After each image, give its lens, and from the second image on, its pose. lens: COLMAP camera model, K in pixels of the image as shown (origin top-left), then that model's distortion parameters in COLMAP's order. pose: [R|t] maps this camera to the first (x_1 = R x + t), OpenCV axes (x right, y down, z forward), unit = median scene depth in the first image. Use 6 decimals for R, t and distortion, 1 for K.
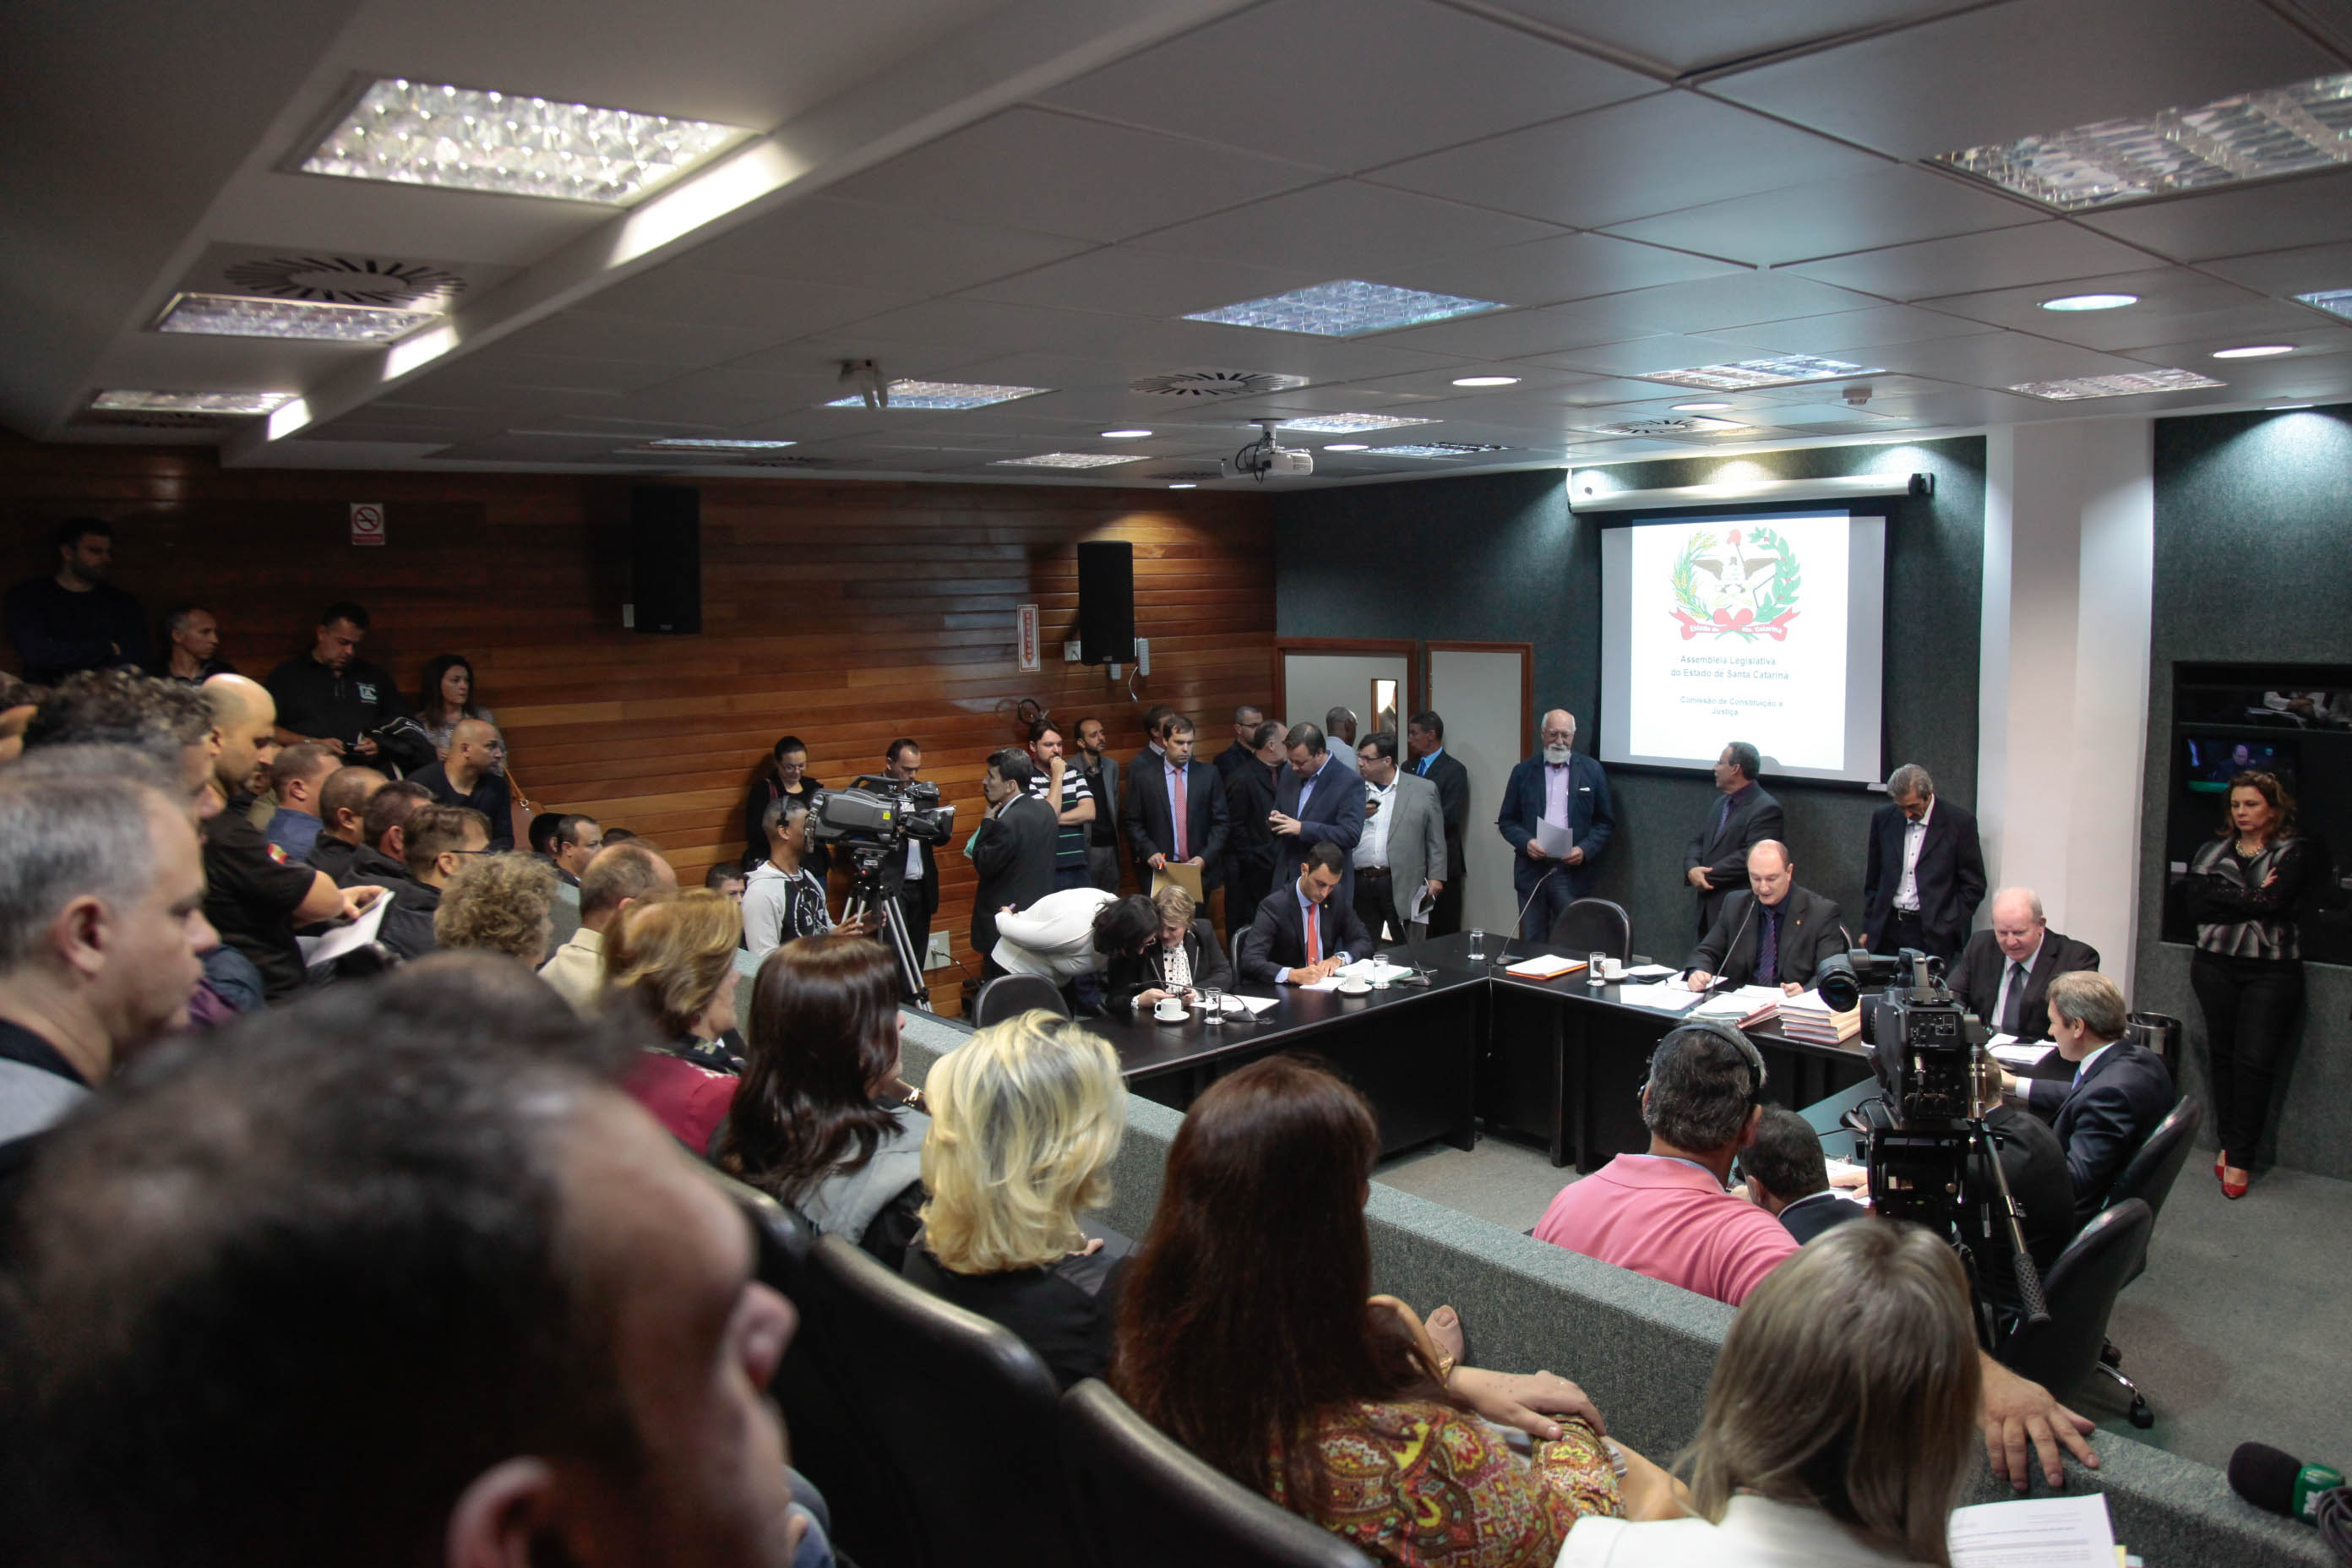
lens RADIAL K [[1577.5, 0, 1182.3], [0, 1577.5, 798.1], [0, 0, 1]] dist [0.027649, 0.011932]
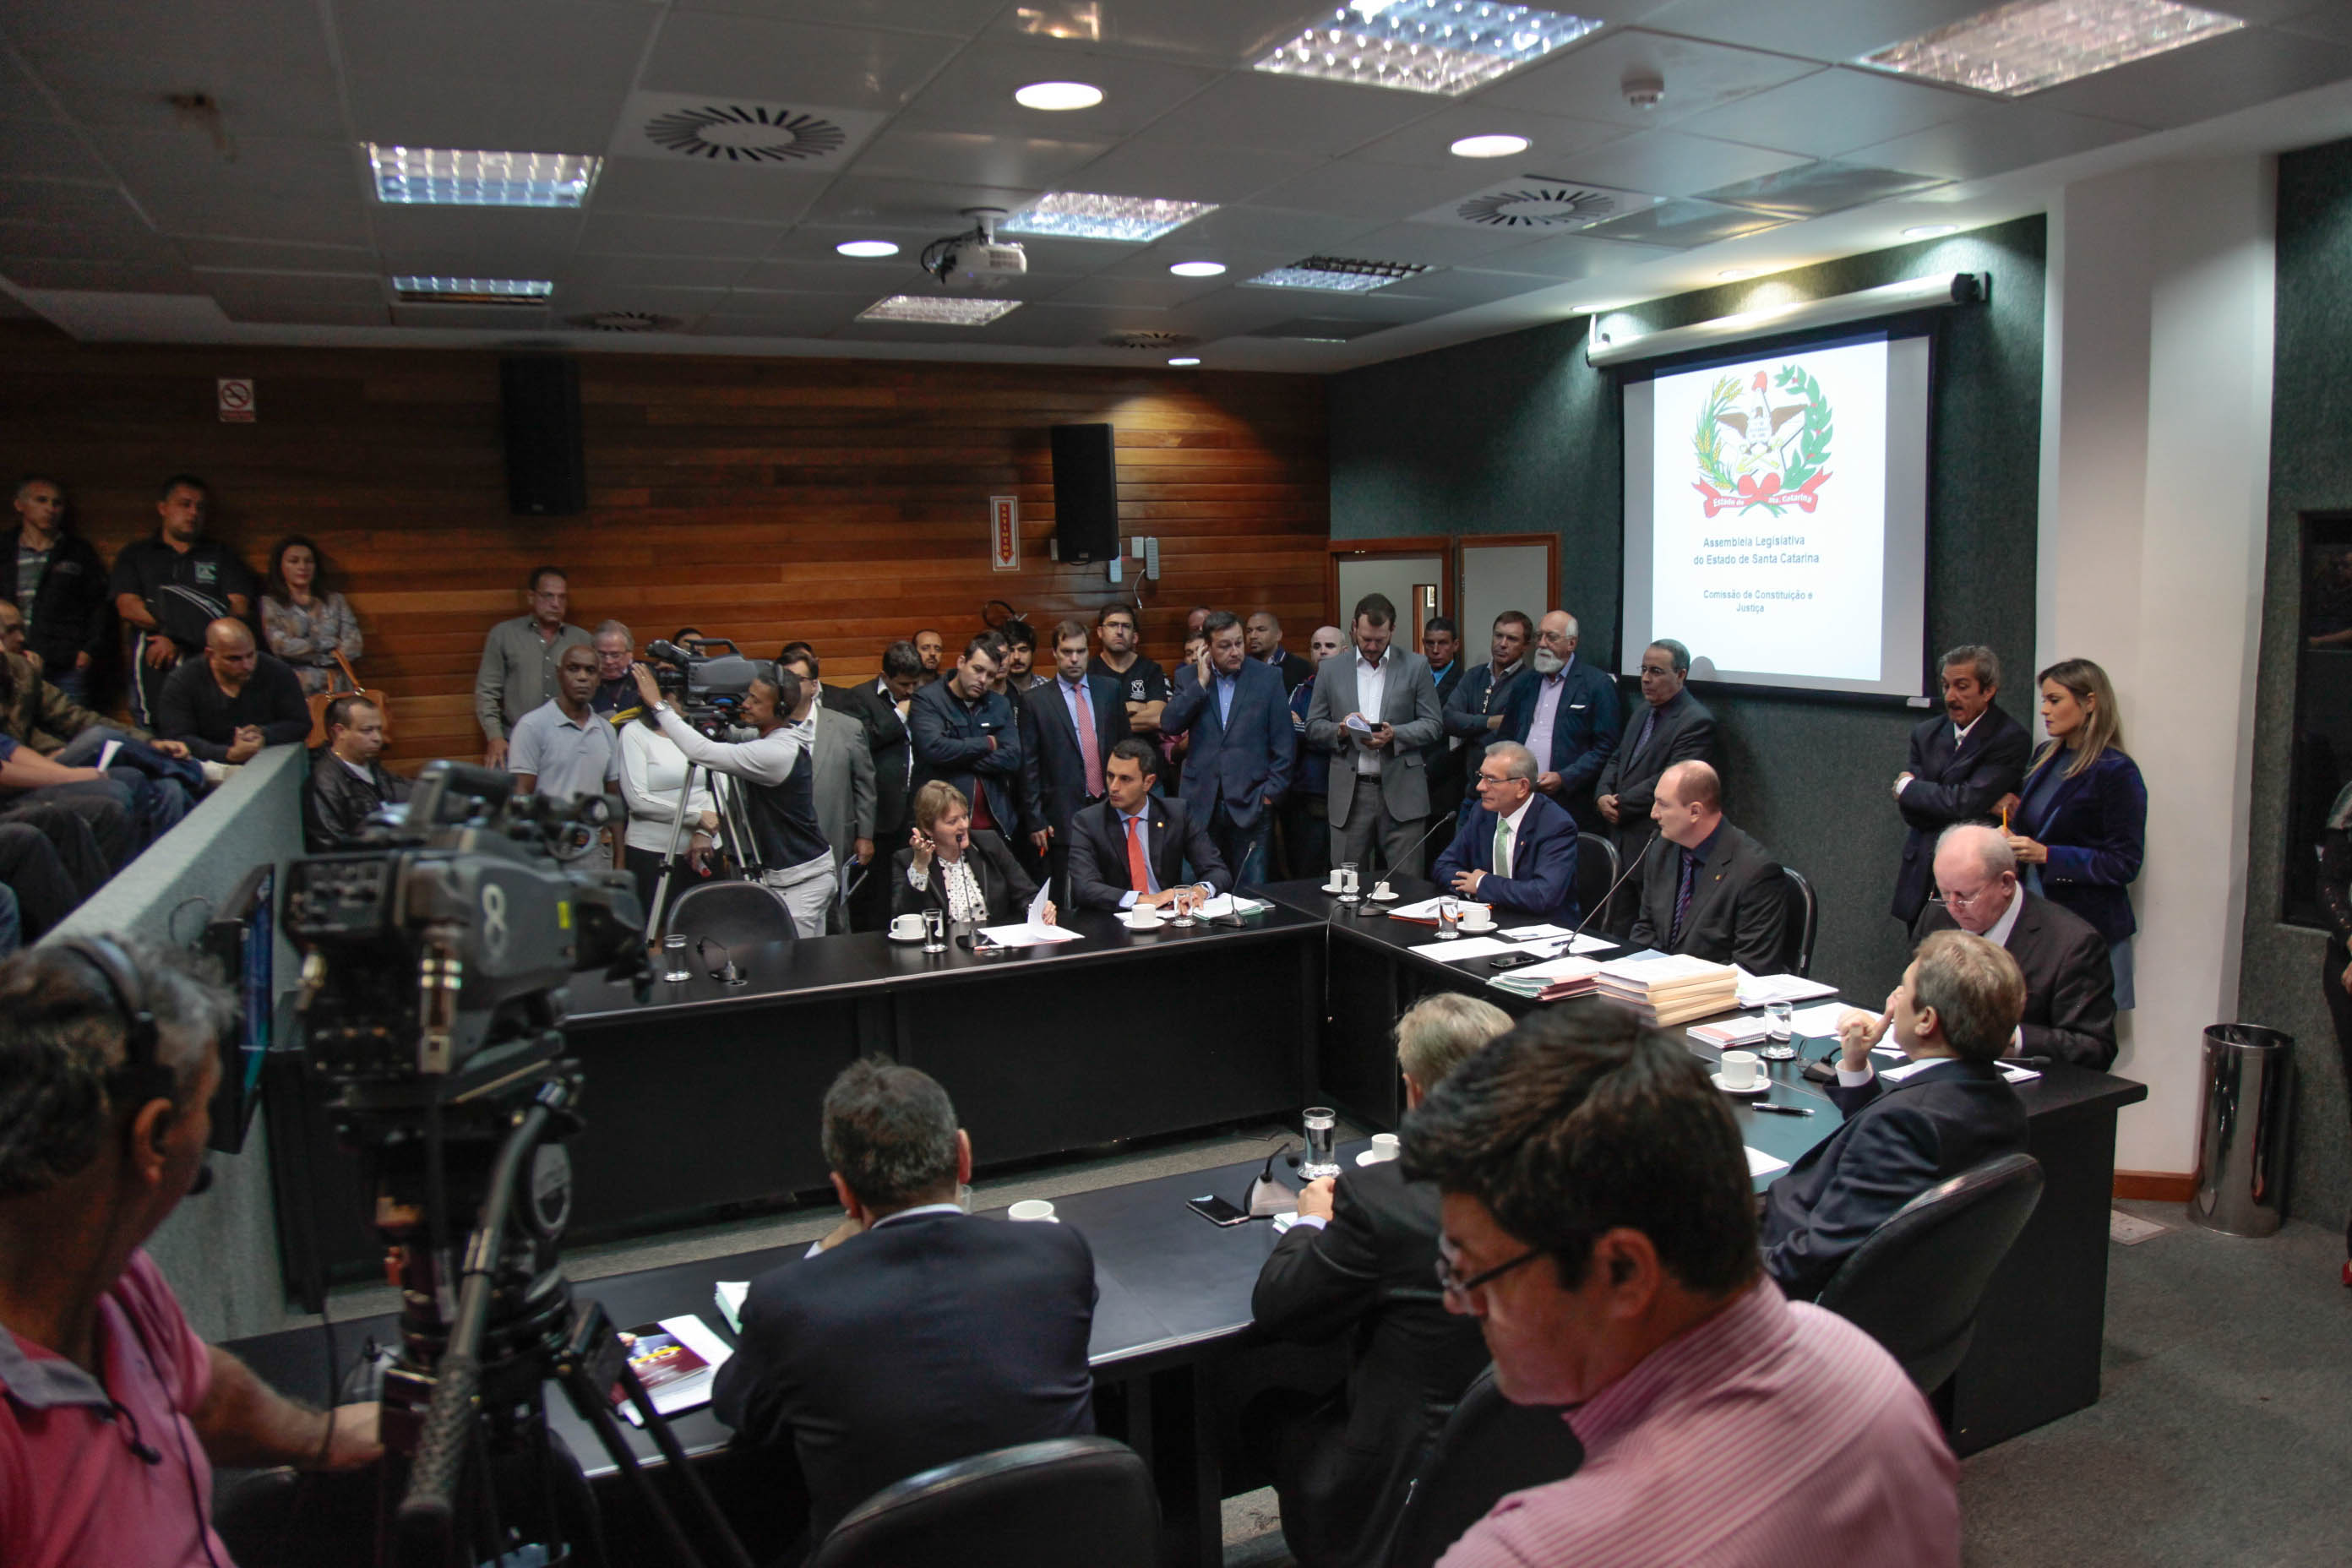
lens RADIAL K [[1577.5, 0, 1173.0], [0, 1577.5, 764.3], [0, 0, 1]] dist [0.027649, 0.011932]
pose [[0.962501, 0.031464, -0.269449, 0.286045], [-0.031532, 0.999494, 0.004076, 0.028479], [0.269441, 0.004573, 0.963006, 0.175305]]
